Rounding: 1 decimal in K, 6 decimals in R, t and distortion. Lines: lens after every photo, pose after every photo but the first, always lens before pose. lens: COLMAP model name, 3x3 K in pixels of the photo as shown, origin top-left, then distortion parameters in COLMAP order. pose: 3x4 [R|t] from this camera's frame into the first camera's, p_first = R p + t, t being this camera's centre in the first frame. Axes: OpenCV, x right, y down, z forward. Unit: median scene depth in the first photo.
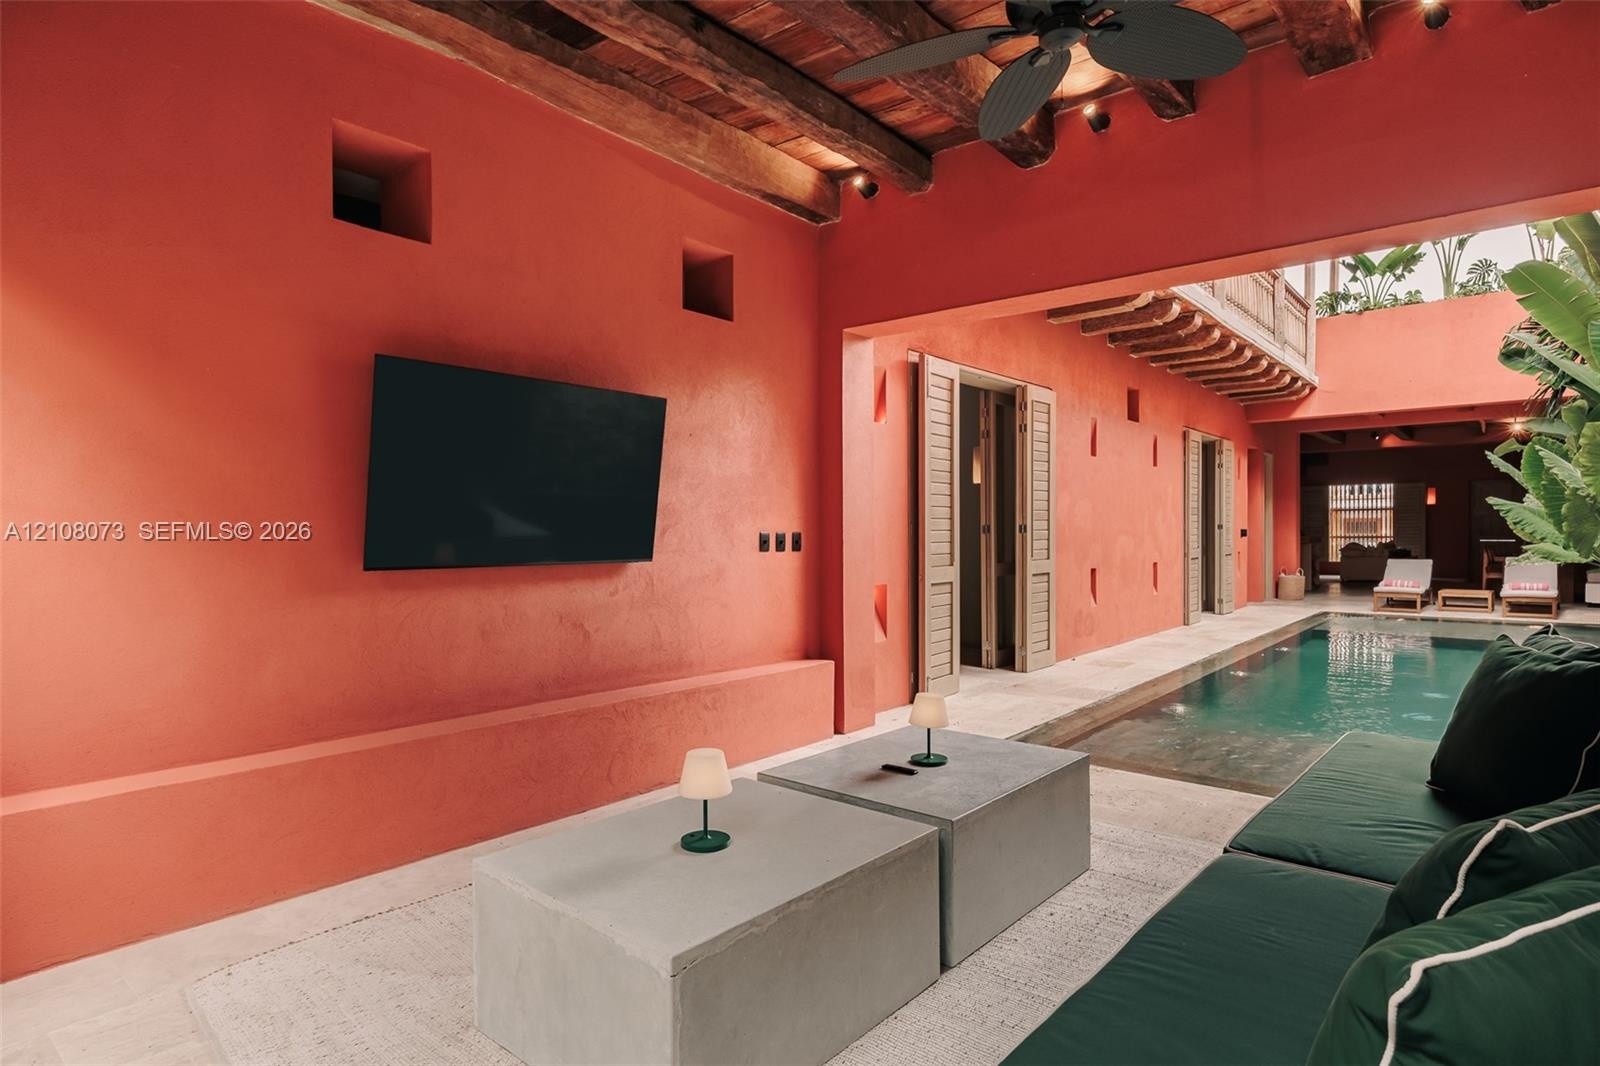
lens RADIAL K [[799.0, 0, 800.0], [0, 799.0, 533.0], [0, 0, 1]] dist [-0.000319, -0.000102]
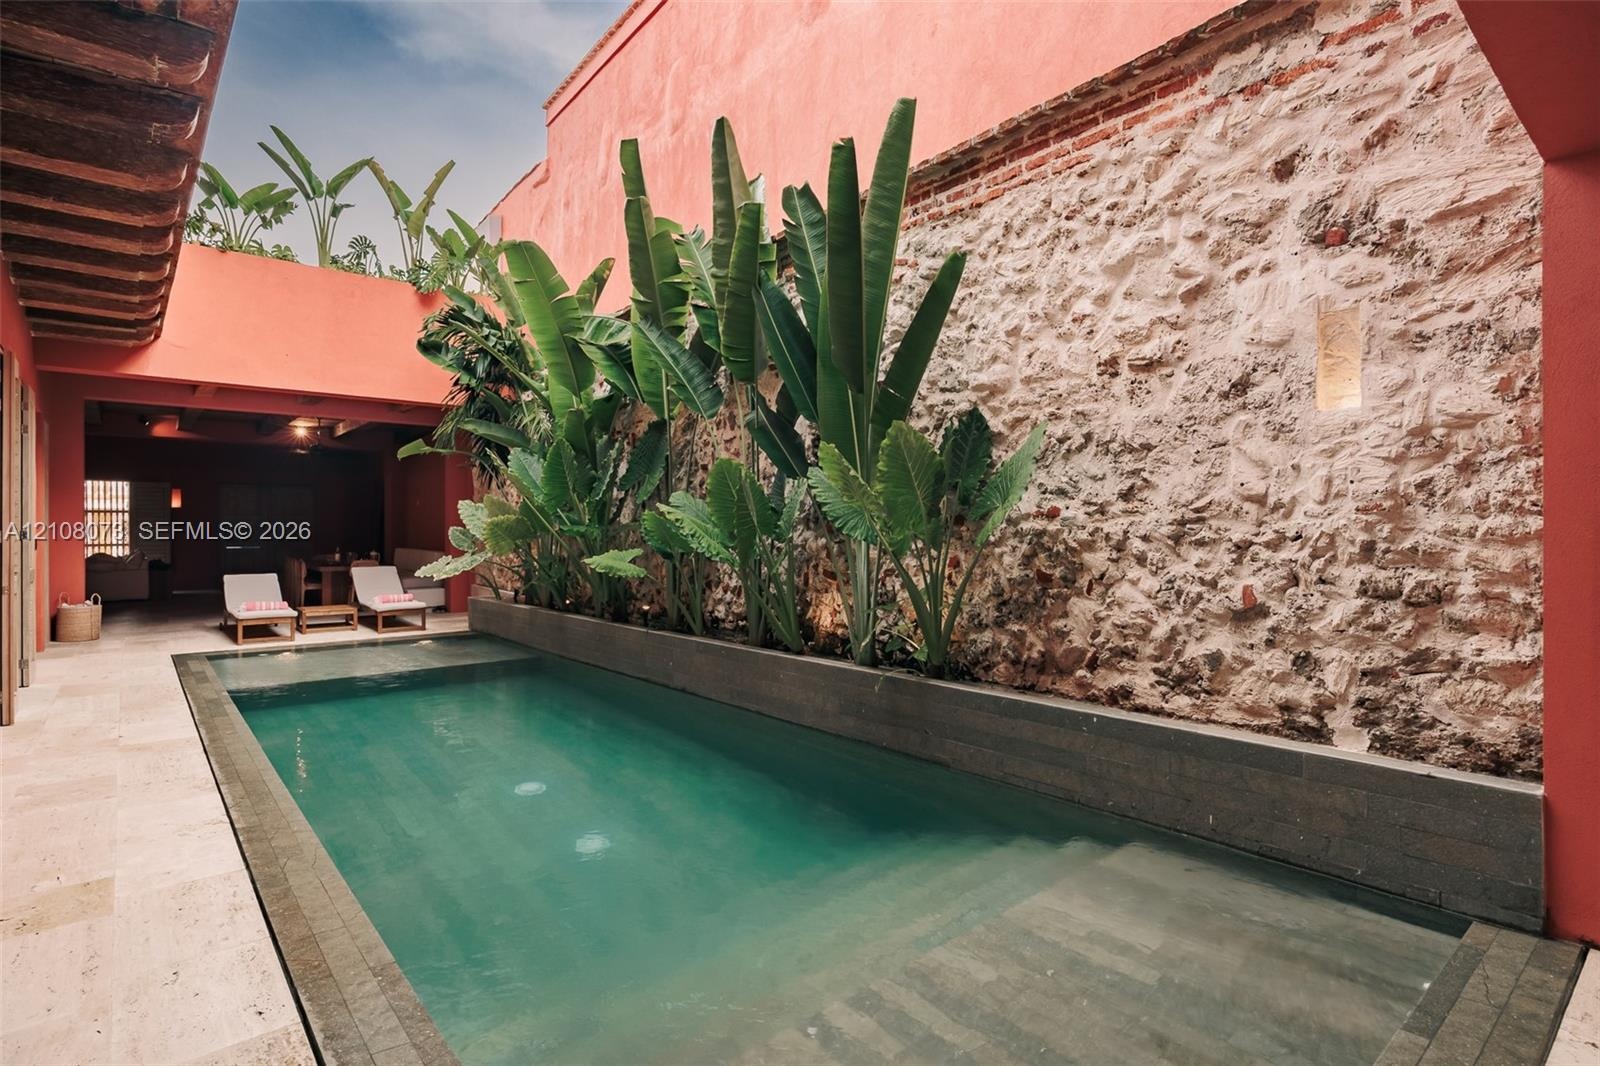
lens RADIAL K [[799.0, 0, 800.0], [0, 799.0, 533.0], [0, 0, 1]] dist [-0.000319, -0.000102]
pose [[0.154855, 0.002435, 0.987934, 0.041484], [0.003639, 0.999989, -0.003035, -0.004965], [-0.987930, 0.004065, 0.154845, 0.343588]]
